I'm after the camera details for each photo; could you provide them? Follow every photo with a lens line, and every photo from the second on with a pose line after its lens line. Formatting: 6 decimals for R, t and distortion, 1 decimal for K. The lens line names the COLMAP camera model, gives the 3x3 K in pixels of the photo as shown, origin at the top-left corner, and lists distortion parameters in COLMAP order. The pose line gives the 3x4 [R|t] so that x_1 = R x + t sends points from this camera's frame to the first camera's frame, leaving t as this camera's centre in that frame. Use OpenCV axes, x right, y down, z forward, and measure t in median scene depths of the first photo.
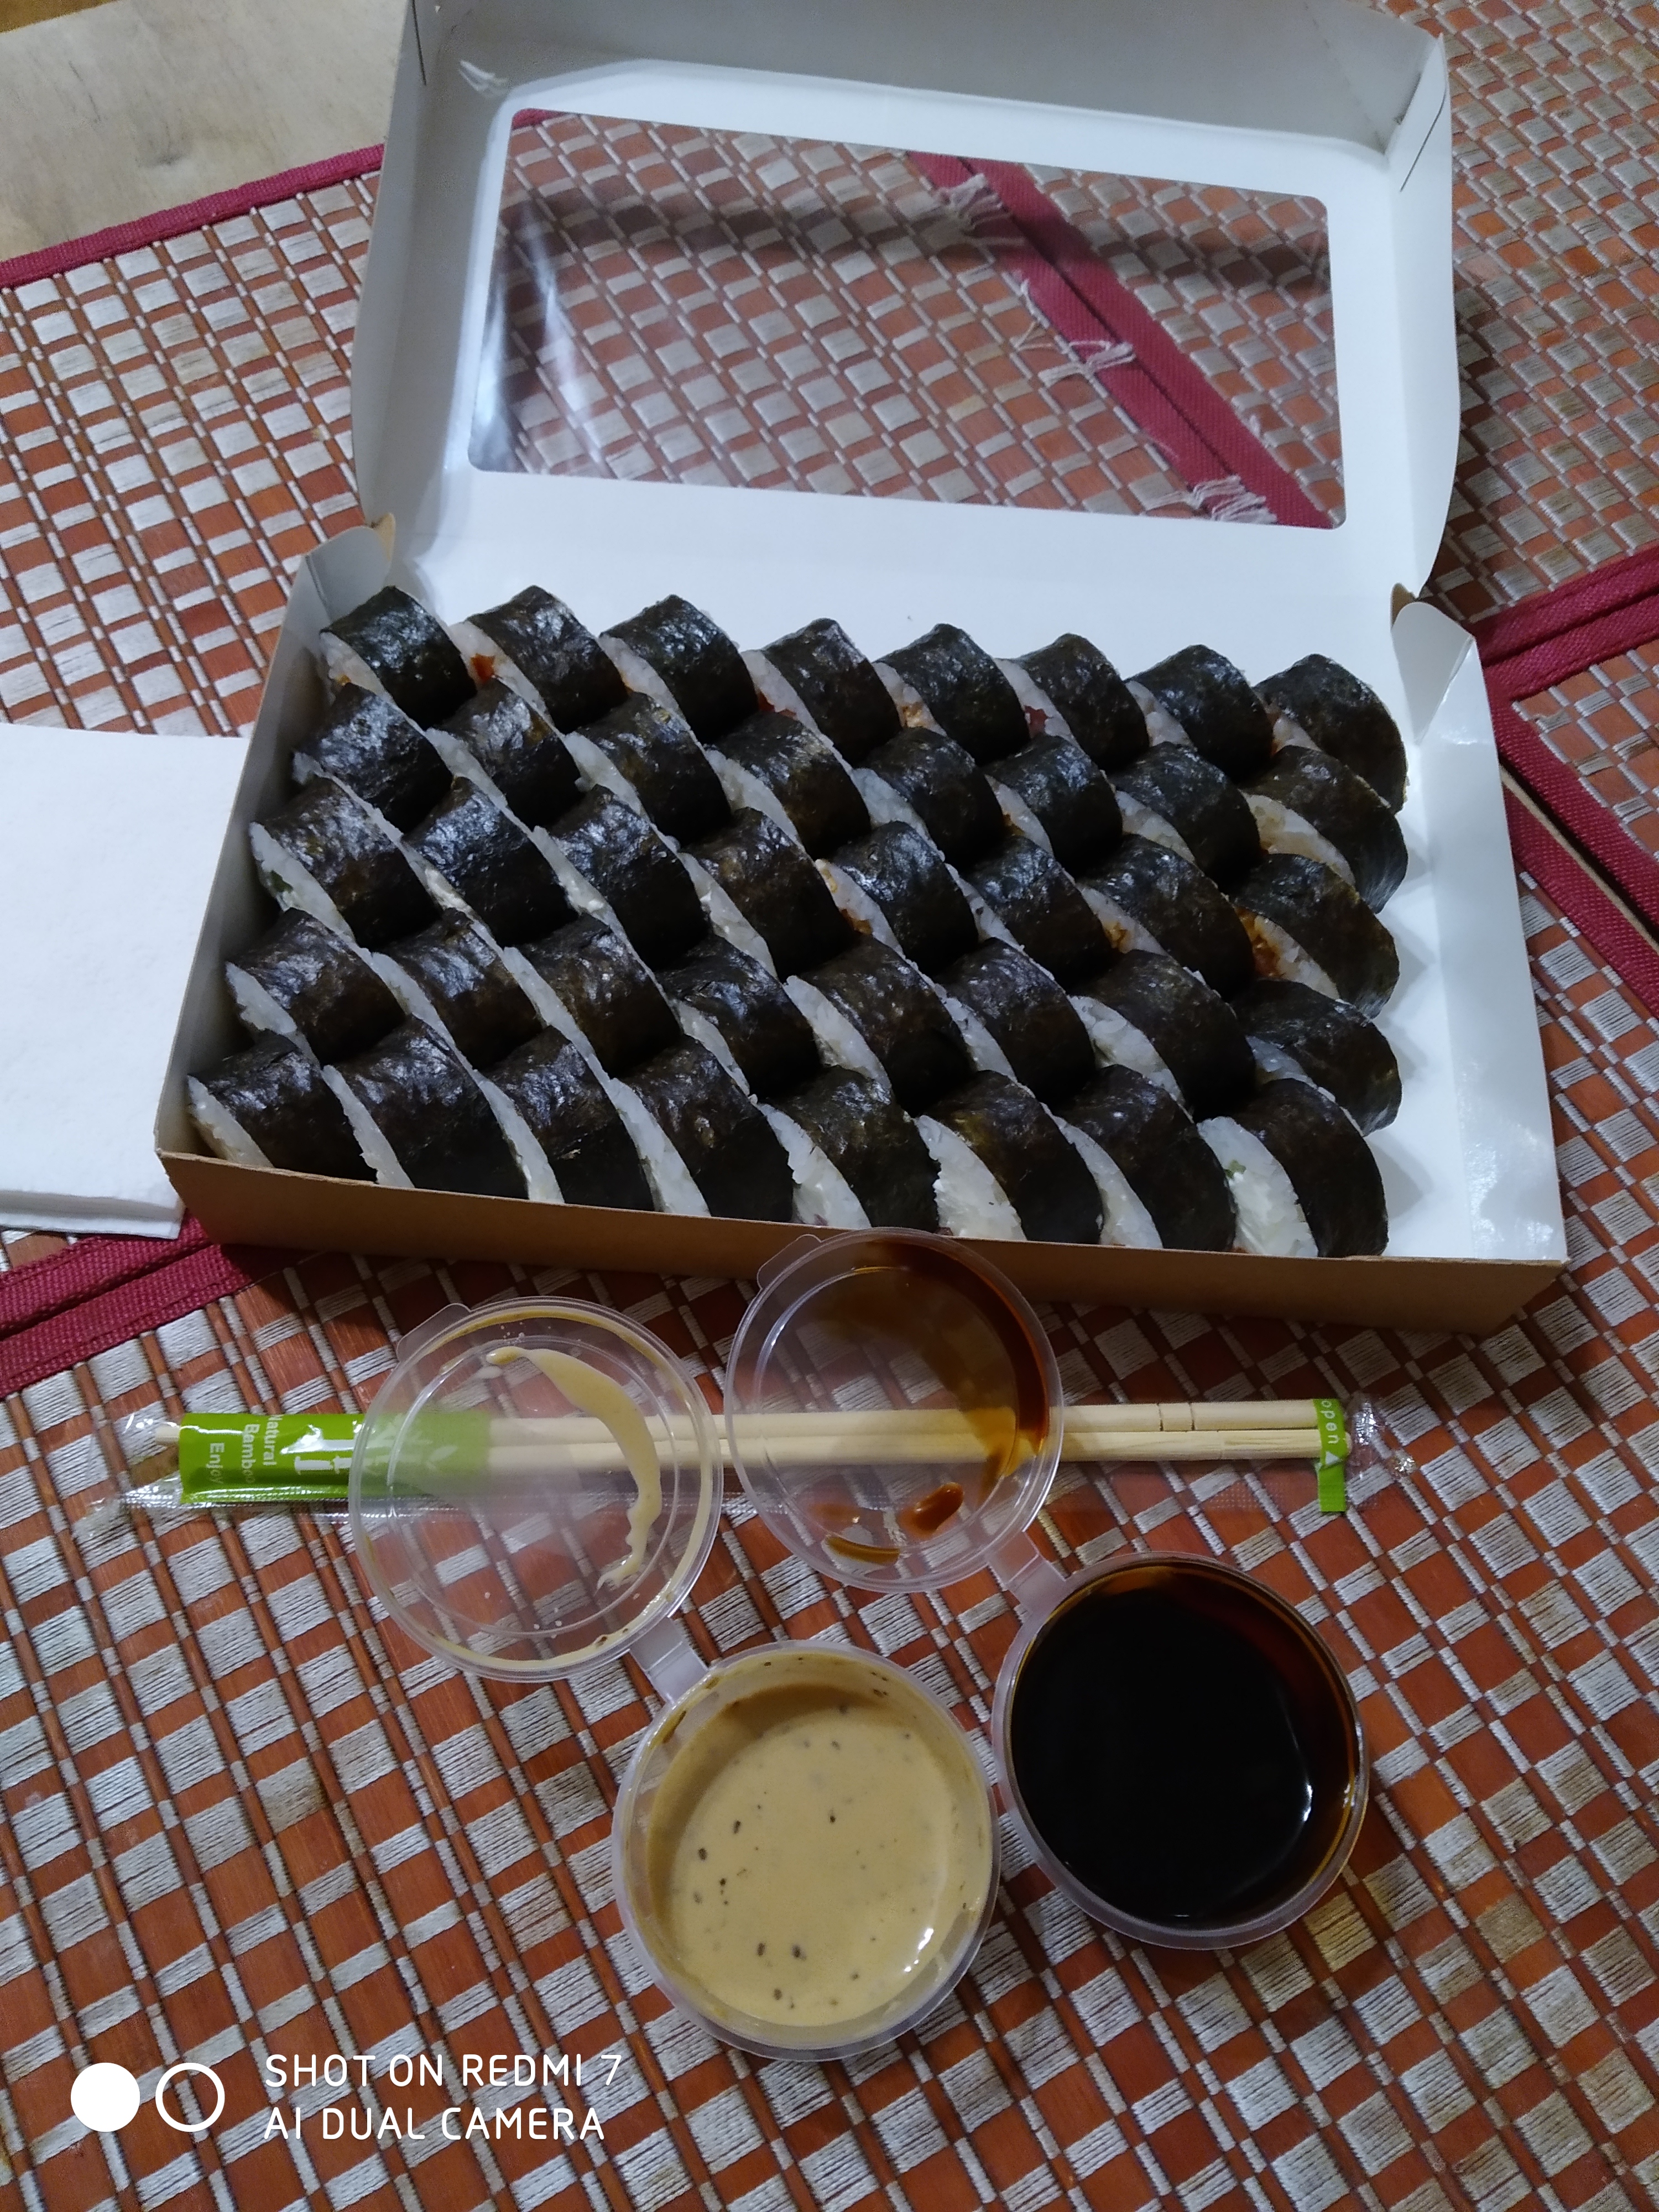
lens RADIAL K [[1775.0, 0, 829.5], [0, 1775.0, 1106.0], [0, 0, 1]] dist [0.002535, -0.031442]
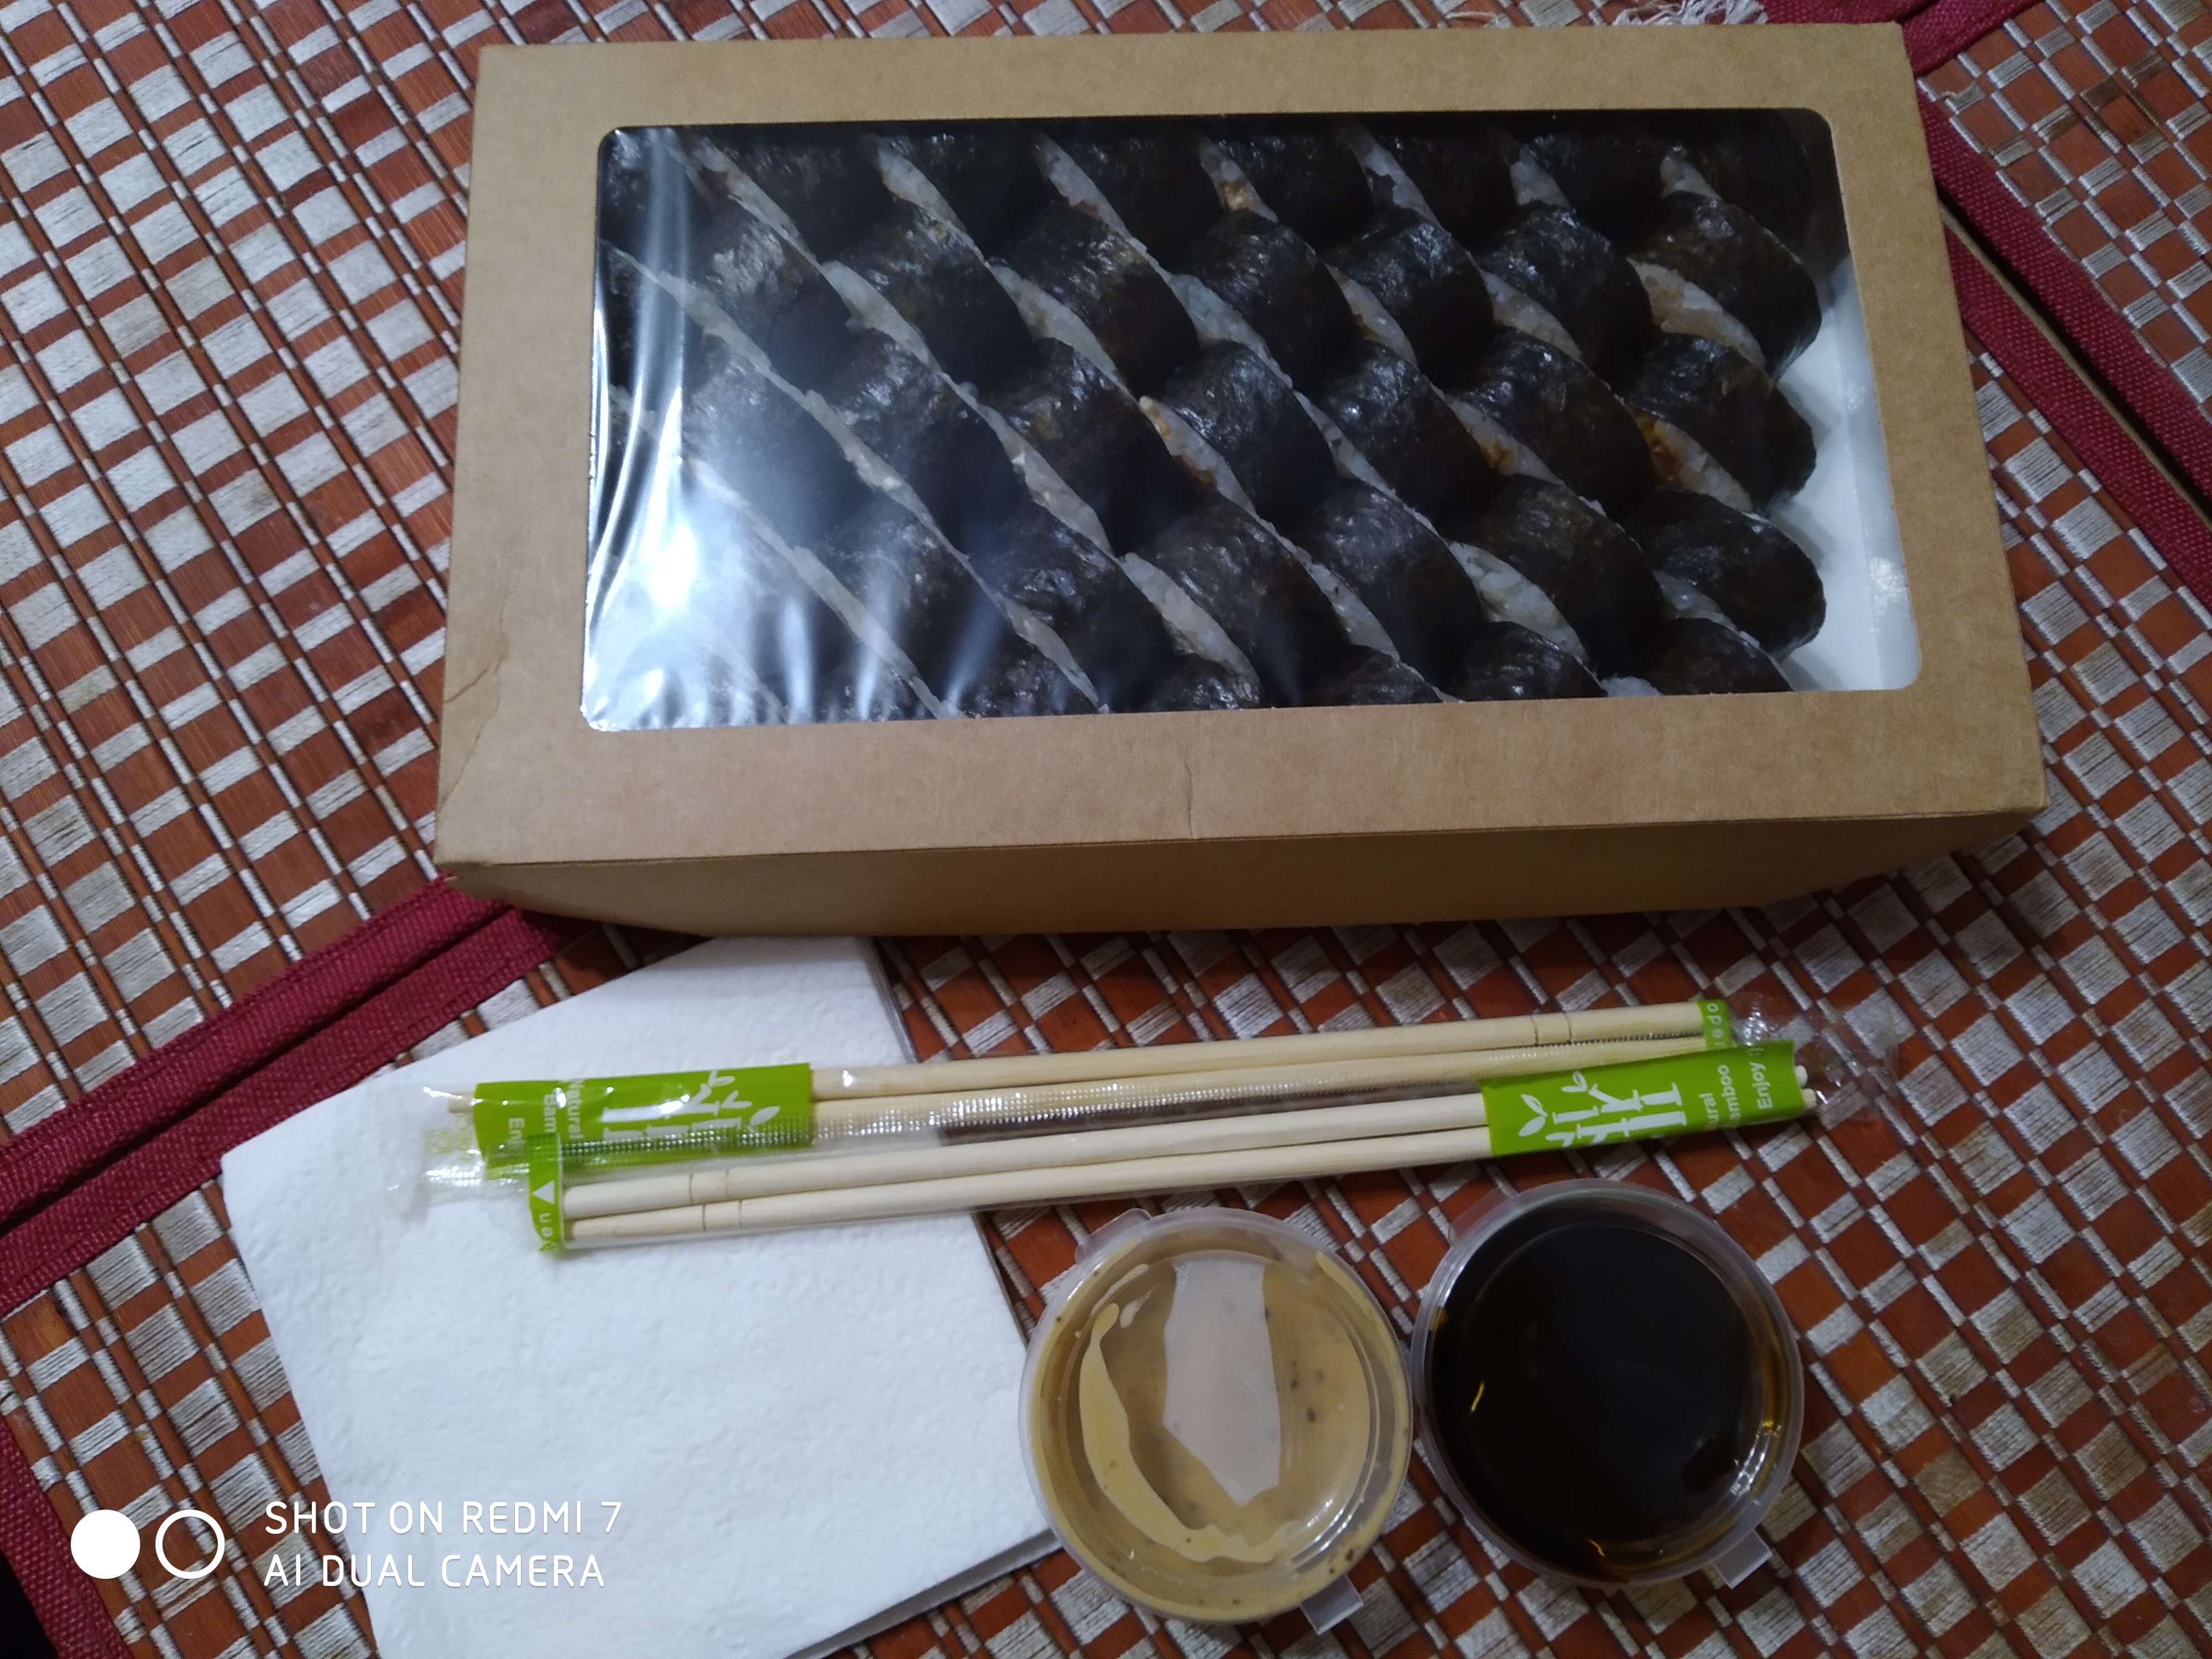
lens RADIAL K [[1742.0, 0, 1106.0], [0, 1742.0, 829.5], [0, 0, 1]] dist [-0.000821, -0.036054]
pose [[0.995260, -0.097203, 0.002965, -0.047582], [0.093101, 0.961186, 0.259720, -0.160897], [-0.028095, -0.258213, 0.965679, 0.140506]]
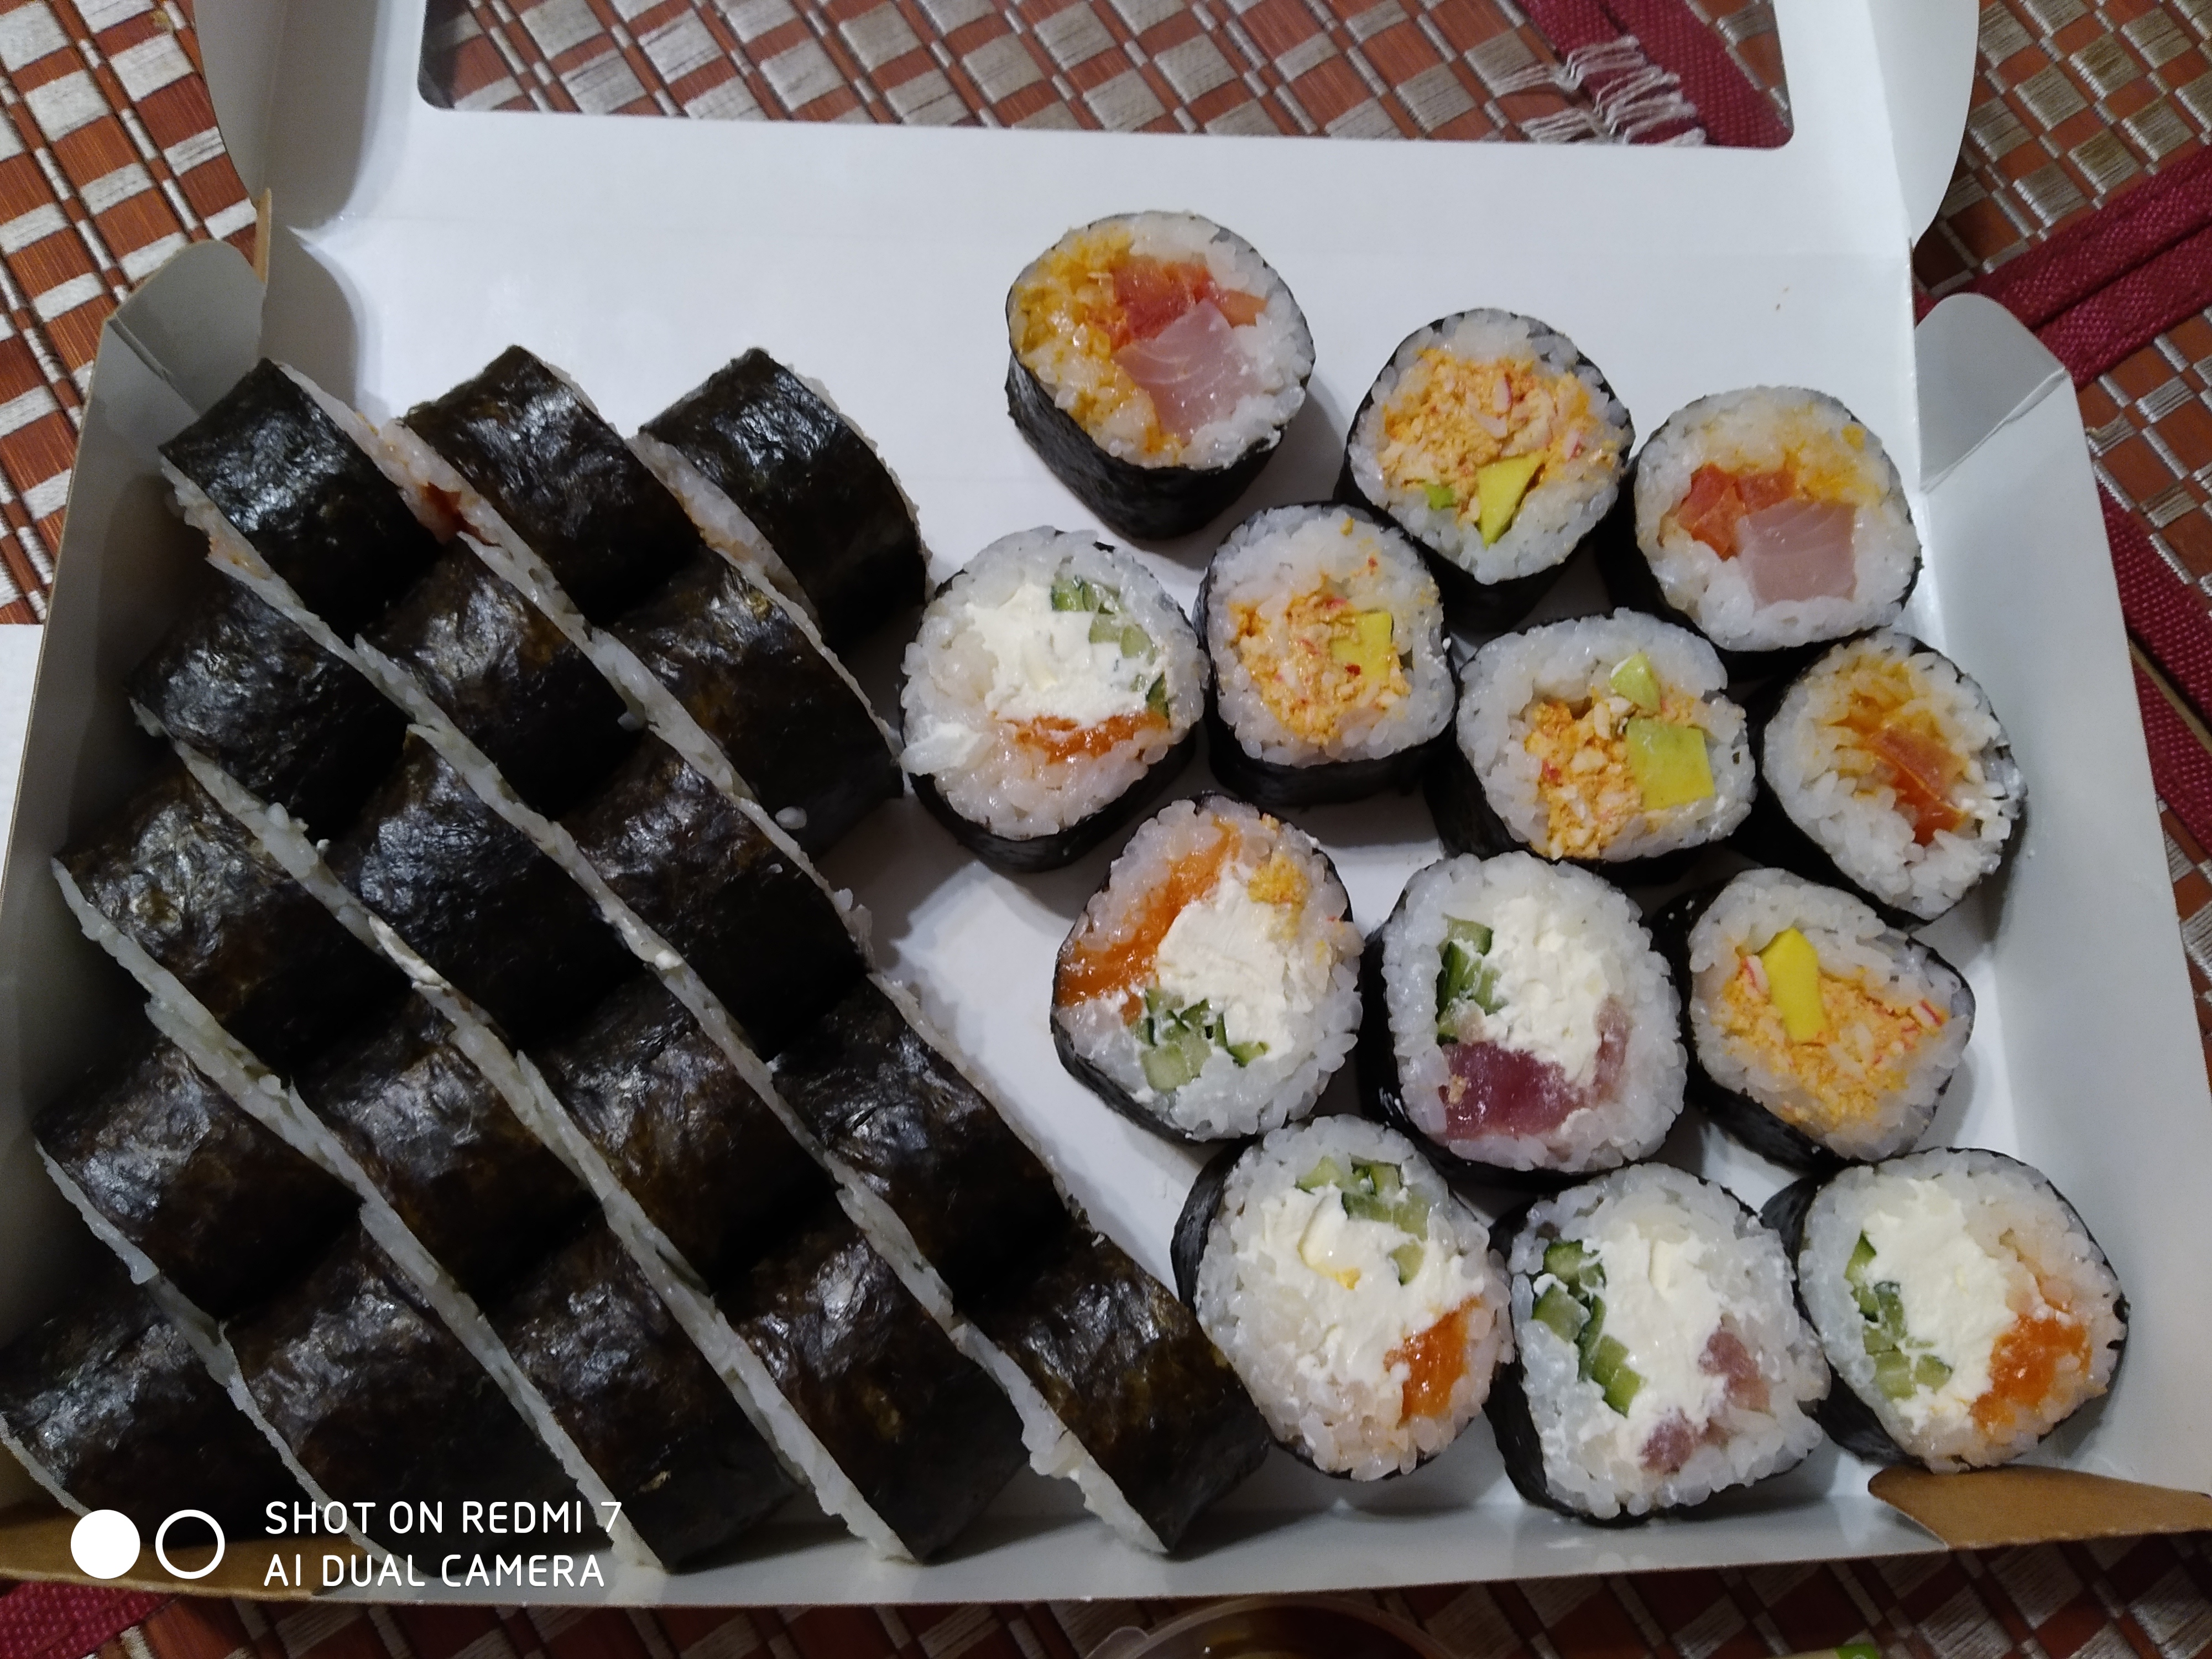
lens RADIAL K [[1775.0, 0, 1107.2], [0, 1775.0, 863.8], [0, 0, 1]] dist [0.002535, -0.031442]
pose [[0.997079, -0.058245, 0.049400, -0.012371], [0.047224, 0.978538, 0.200582, -0.257678], [-0.060023, -0.197663, 0.978431, 0.418683]]
